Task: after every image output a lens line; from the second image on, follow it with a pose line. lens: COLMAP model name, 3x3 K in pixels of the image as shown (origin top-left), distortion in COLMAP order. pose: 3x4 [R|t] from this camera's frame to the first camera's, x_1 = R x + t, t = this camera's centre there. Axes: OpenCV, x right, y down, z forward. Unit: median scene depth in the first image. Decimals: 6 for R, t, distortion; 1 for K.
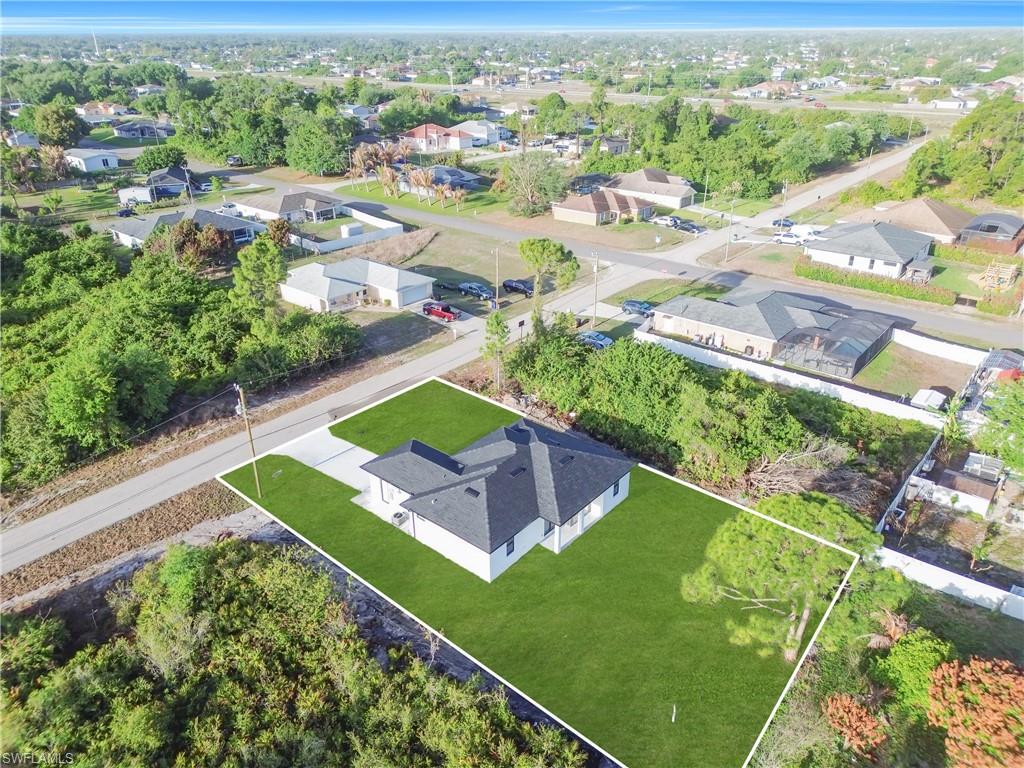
lens RADIAL K [[713.5, 0, 512.0], [0, 713.5, 384.0], [0, 0, 1]] dist [0.059636, -0.066381]
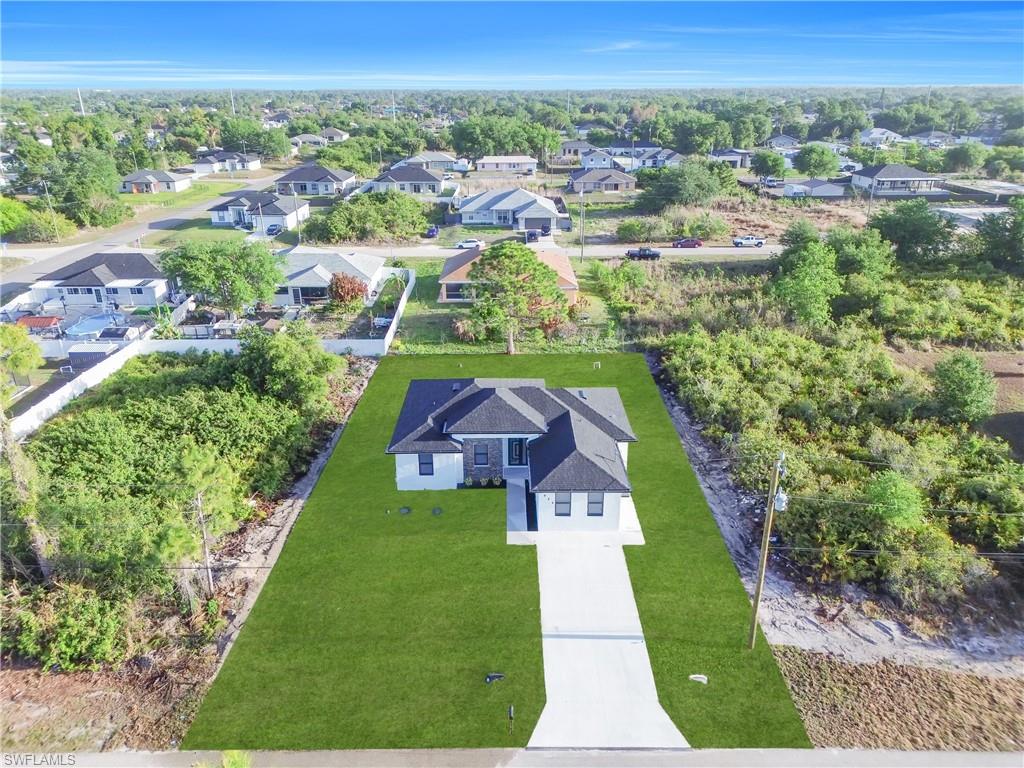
lens RADIAL K [[713.5, 0, 512.0], [0, 713.5, 384.0], [0, 0, 1]] dist [0.059636, -0.066381]
pose [[-0.654182, -0.279677, 0.702728, -0.573402], [0.333720, 0.727051, 0.600023, -0.403901], [-0.678732, 0.627039, -0.382290, 1.227602]]
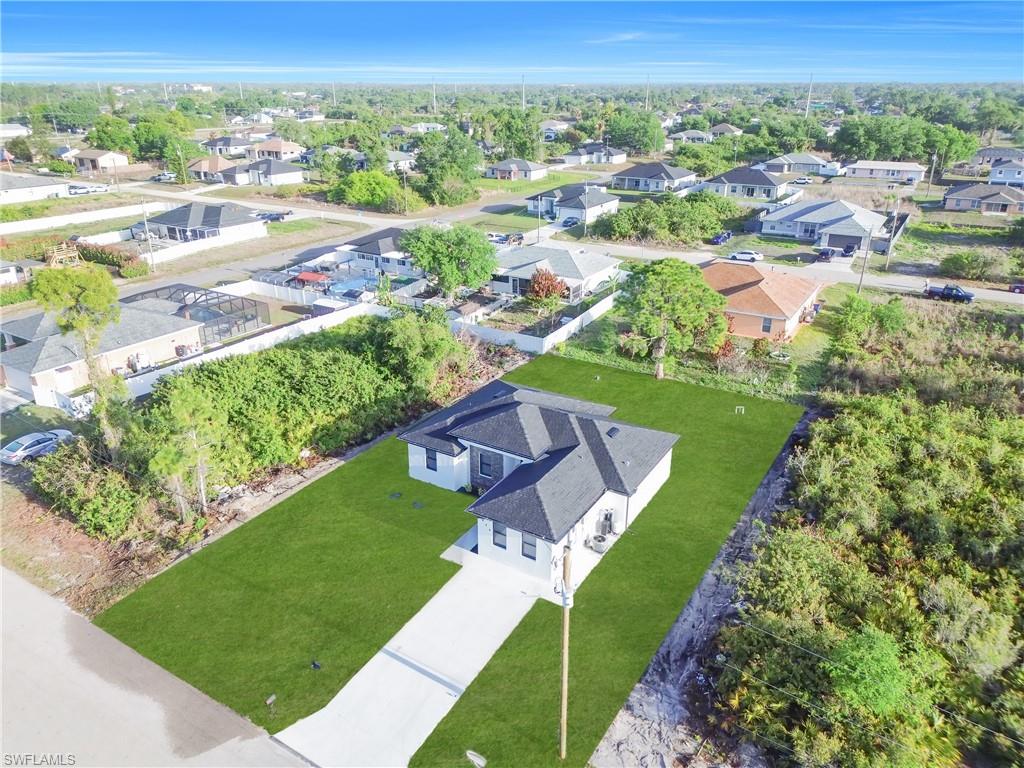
lens RADIAL K [[713.5, 0, 512.0], [0, 713.5, 384.0], [0, 0, 1]] dist [0.059636, -0.066381]
pose [[-0.150740, -0.375222, 0.914596, -0.704177], [0.429706, 0.808325, 0.402446, -0.260882], [-0.890298, 0.453672, 0.039389, 0.903998]]
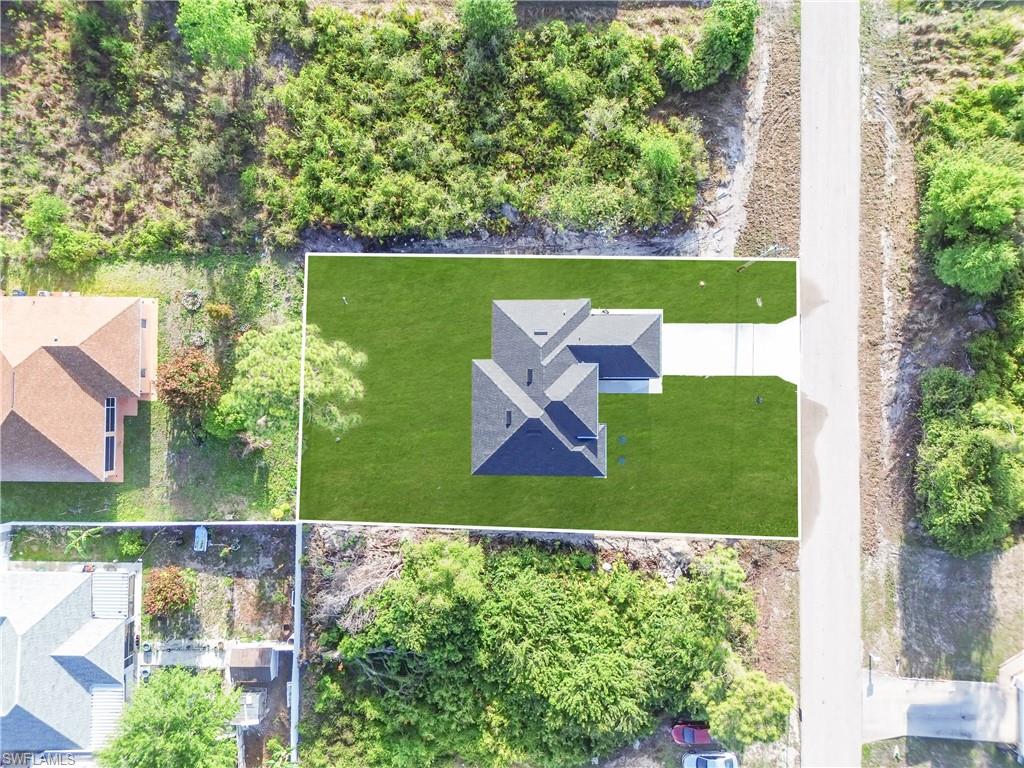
lens RADIAL K [[713.5, 0, 512.0], [0, 713.5, 384.0], [0, 0, 1]] dist [0.059636, -0.066381]
pose [[-0.764576, 0.644450, 0.010343, 0.023515], [-0.255890, -0.318238, 0.912823, -0.839616], [0.591560, 0.695276, 0.408225, 0.462797]]
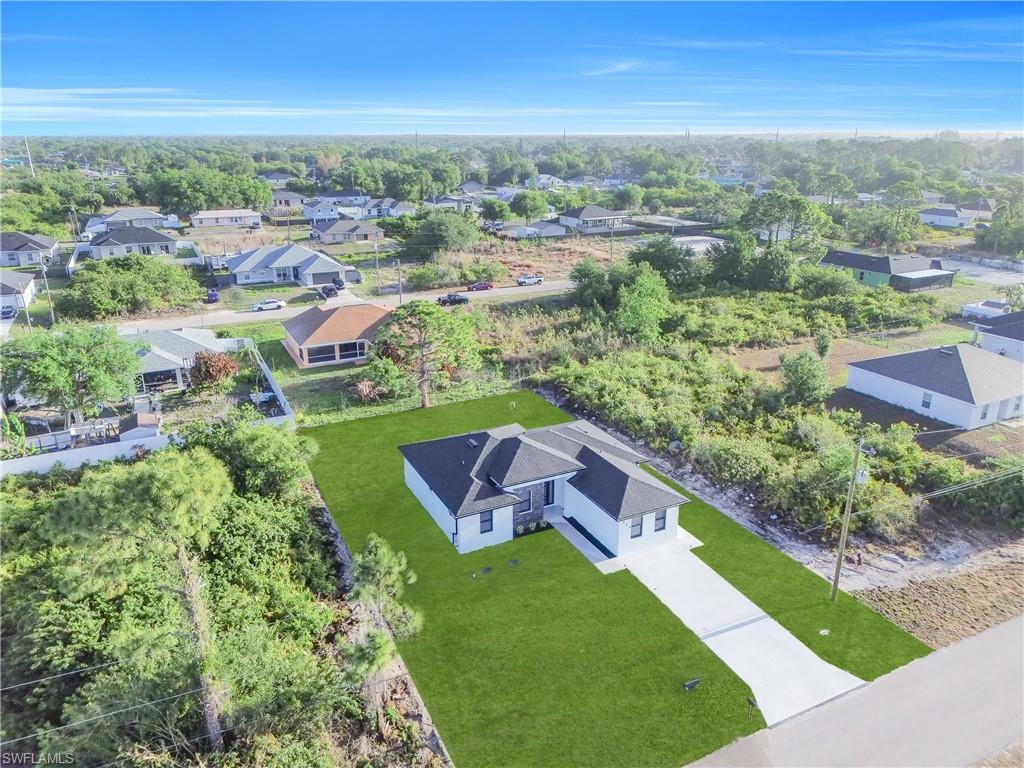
lens RADIAL K [[713.5, 0, 512.0], [0, 713.5, 384.0], [0, 0, 1]] dist [0.059636, -0.066381]
pose [[-0.921100, -0.120220, 0.370299, -0.296475], [0.175017, 0.721747, 0.669665, -0.538145], [-0.347769, 0.681637, -0.643761, 1.440713]]
